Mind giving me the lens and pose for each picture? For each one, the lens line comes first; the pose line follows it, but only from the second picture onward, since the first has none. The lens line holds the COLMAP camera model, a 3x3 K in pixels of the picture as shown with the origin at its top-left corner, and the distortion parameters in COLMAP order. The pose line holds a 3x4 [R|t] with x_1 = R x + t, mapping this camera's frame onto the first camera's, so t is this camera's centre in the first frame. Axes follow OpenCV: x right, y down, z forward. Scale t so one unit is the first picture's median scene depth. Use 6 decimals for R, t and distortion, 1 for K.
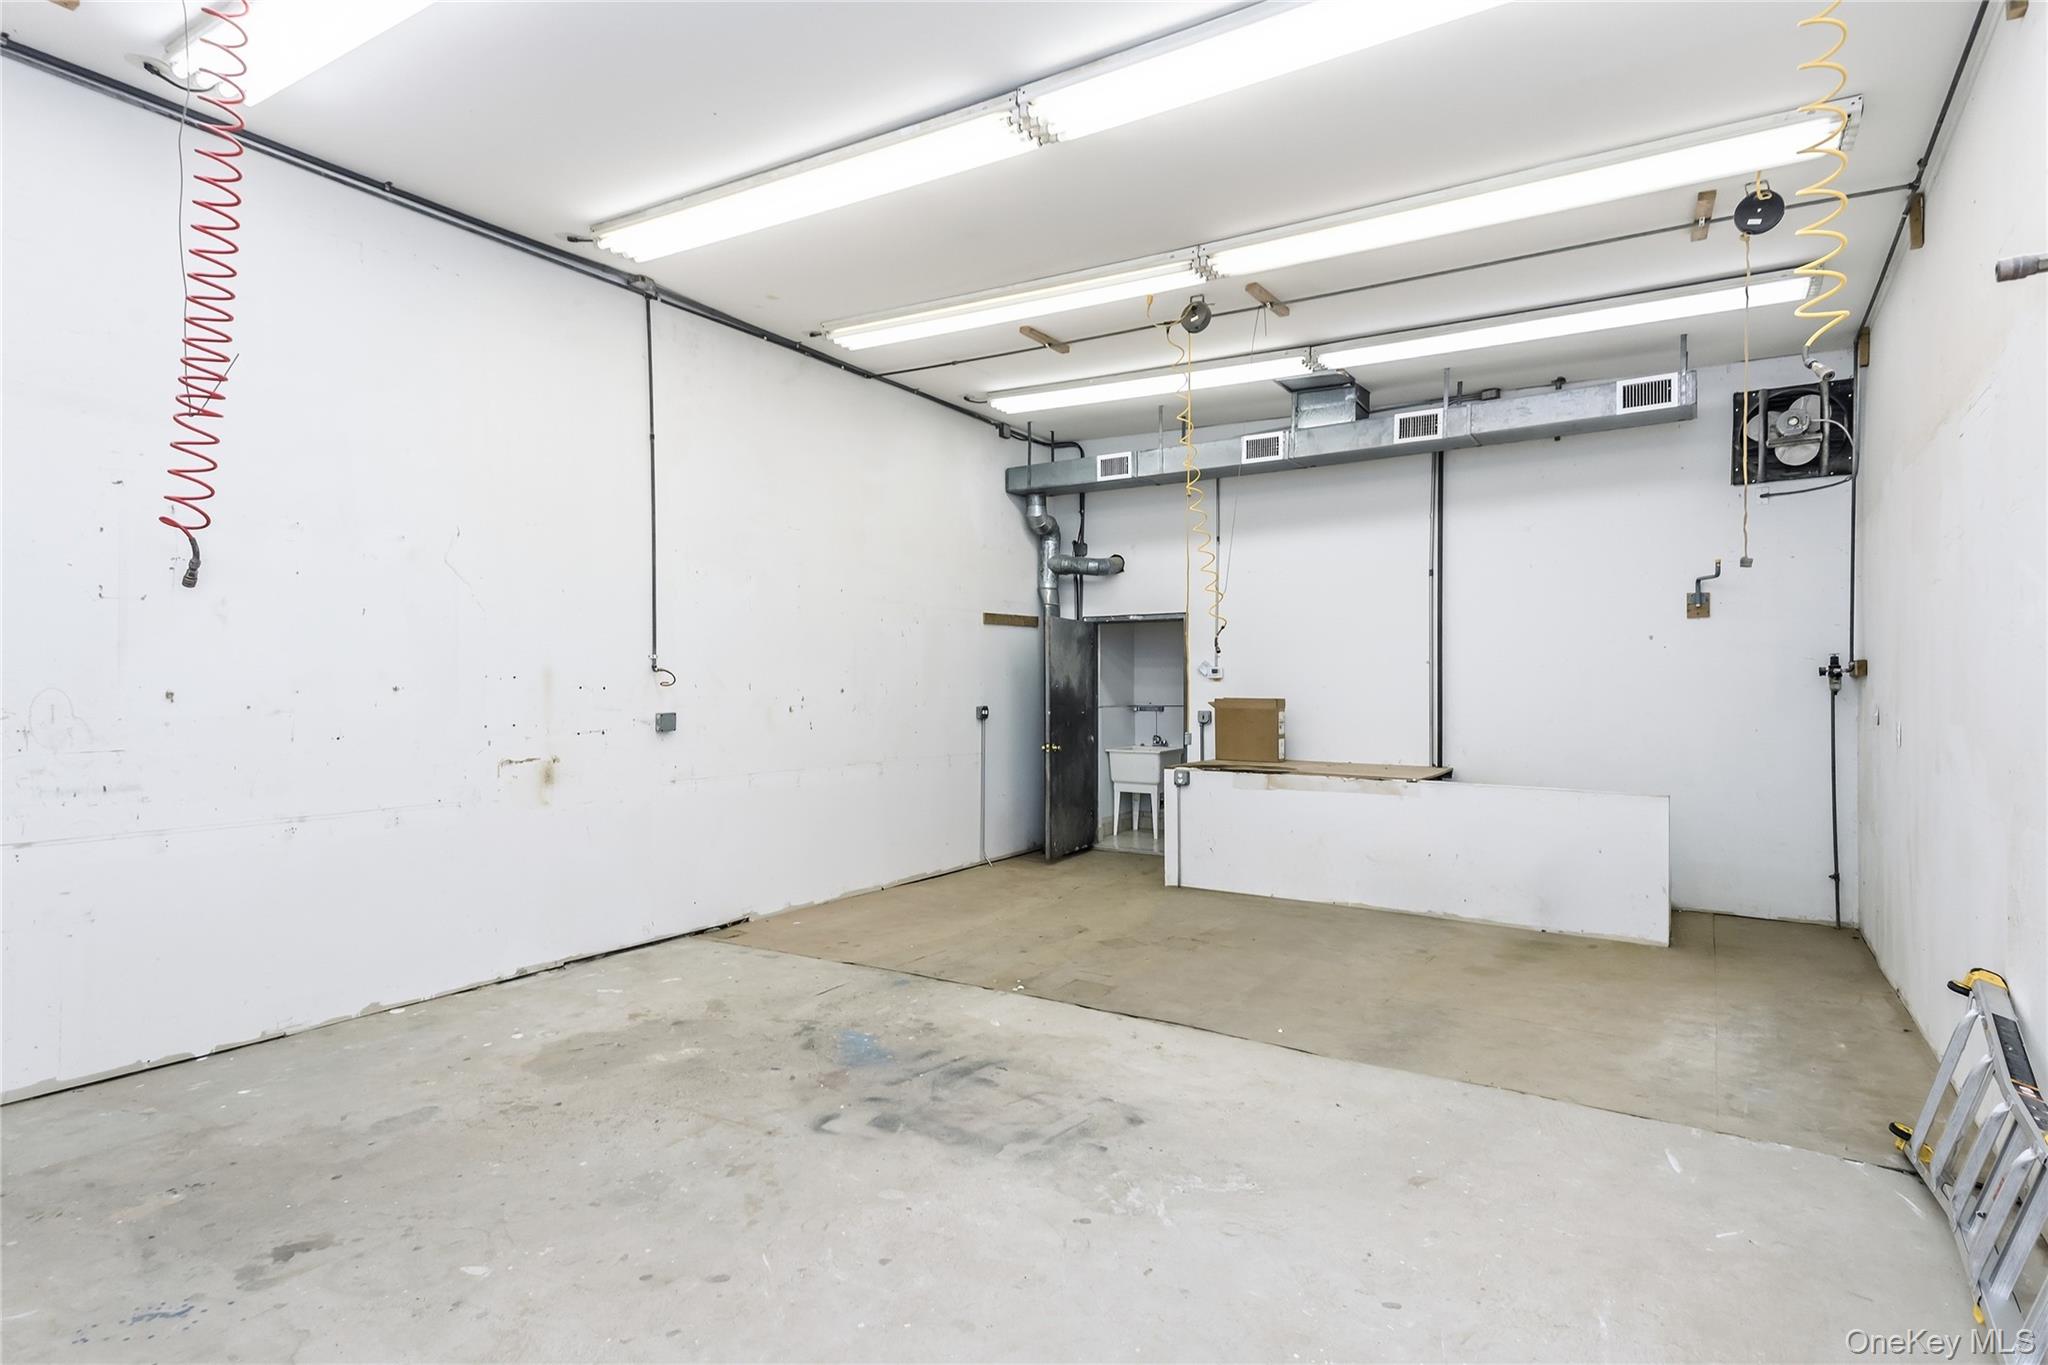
lens RADIAL K [[1079.2, 0, 1030.7], [0, 1079.2, 681.2], [0, 0, 1]] dist [0.067311, -0.004200]
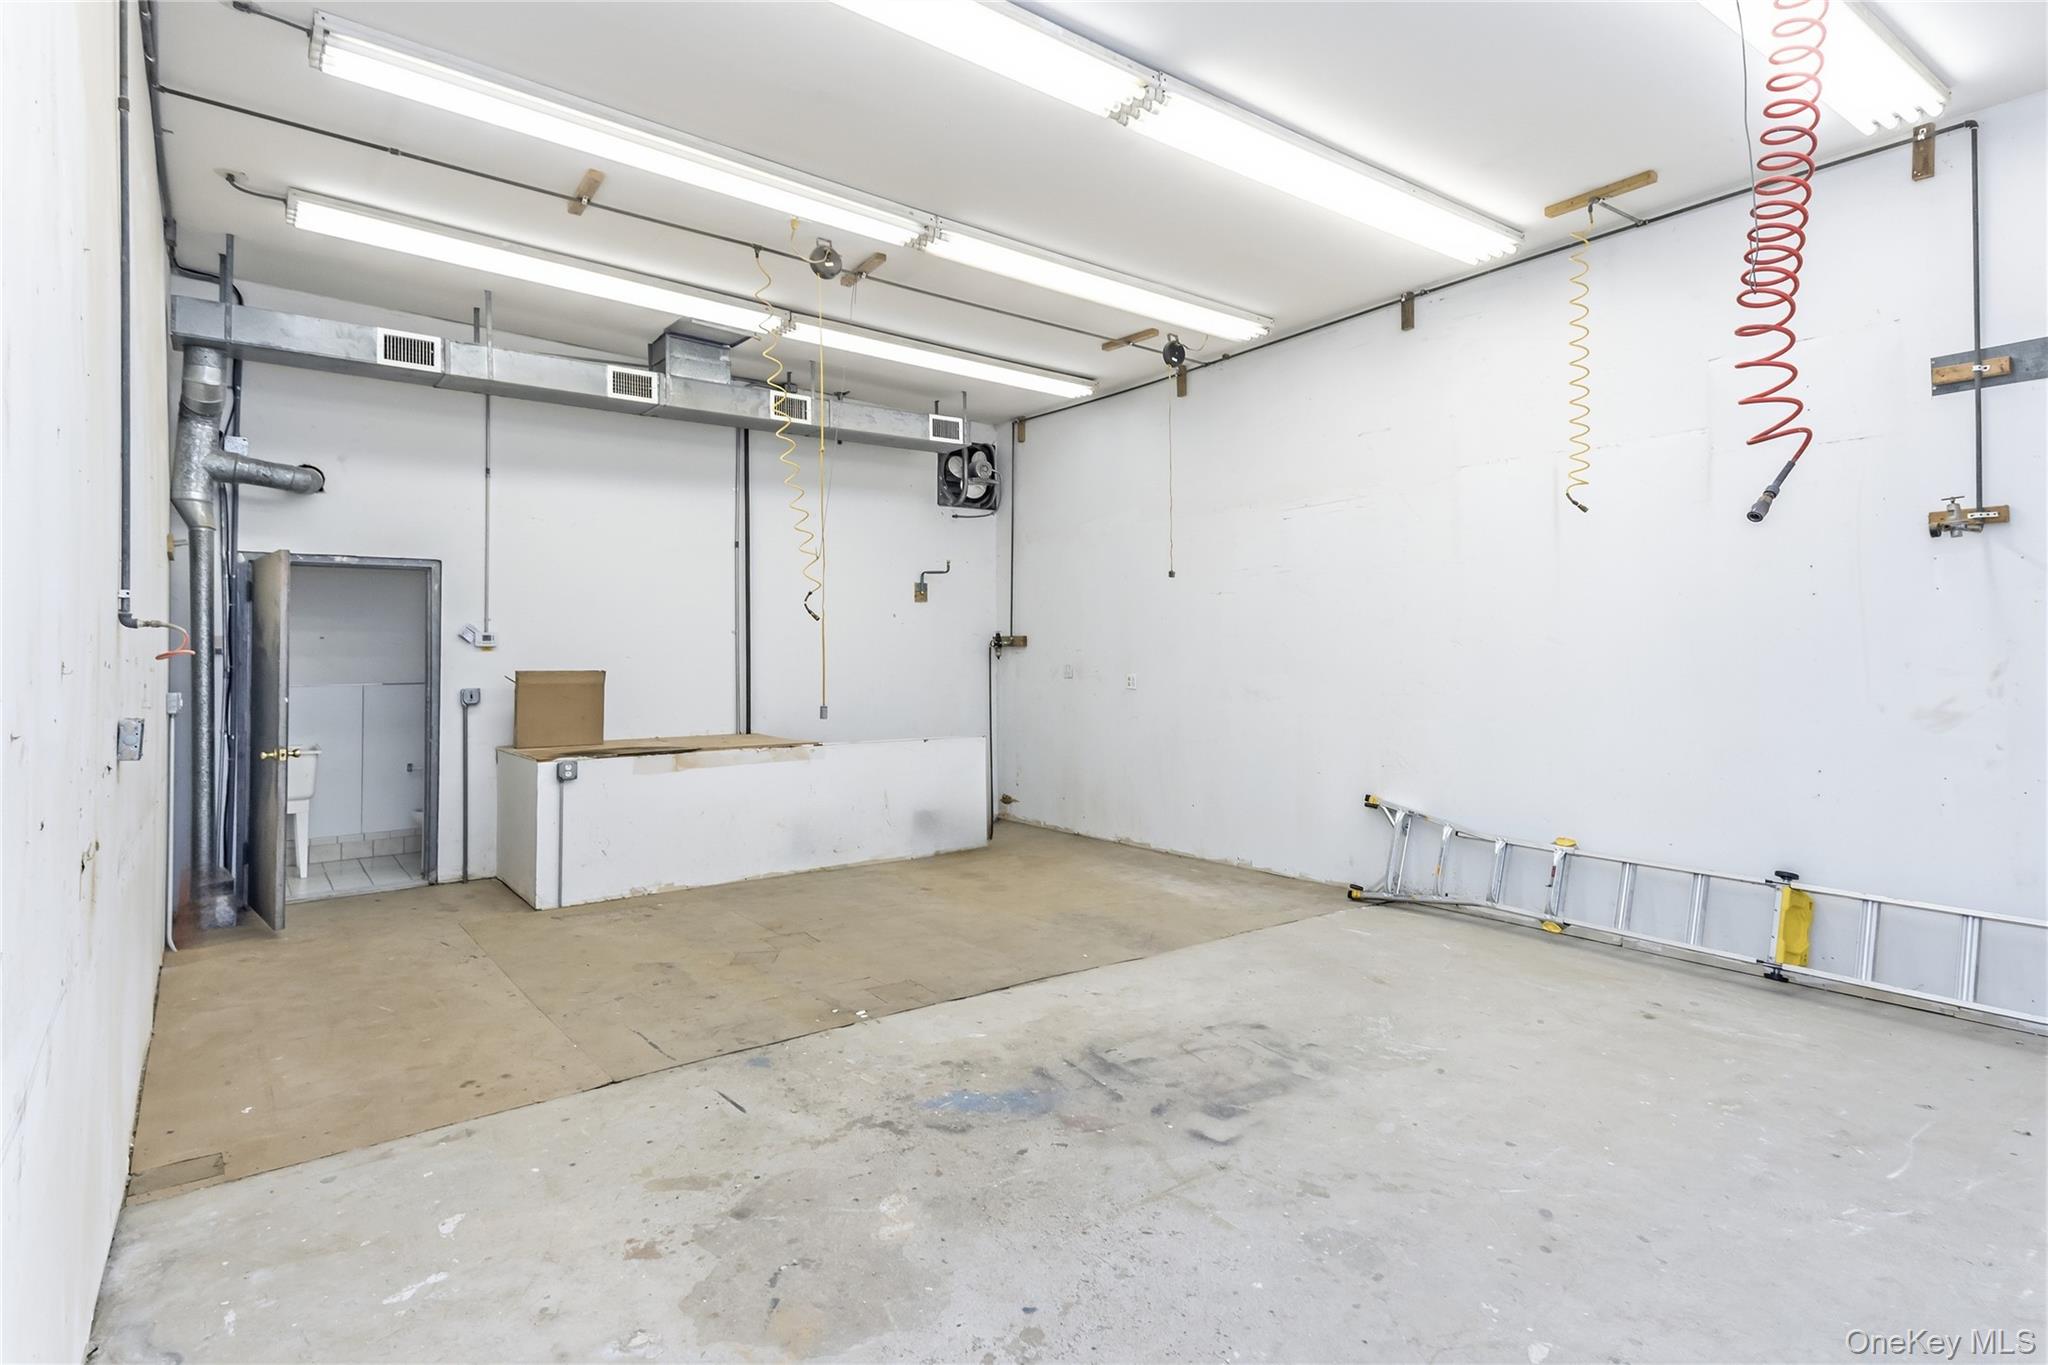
lens RADIAL K [[1079.2, 0, 1069.9], [0, 1079.2, 639.3], [0, 0, 1]] dist [0.067311, -0.004200]
pose [[0.339796, 0.009992, 0.940446, -0.754968], [-0.000755, 0.999946, -0.010351, -0.000017], [-0.940499, 0.002807, 0.339785, 0.556295]]
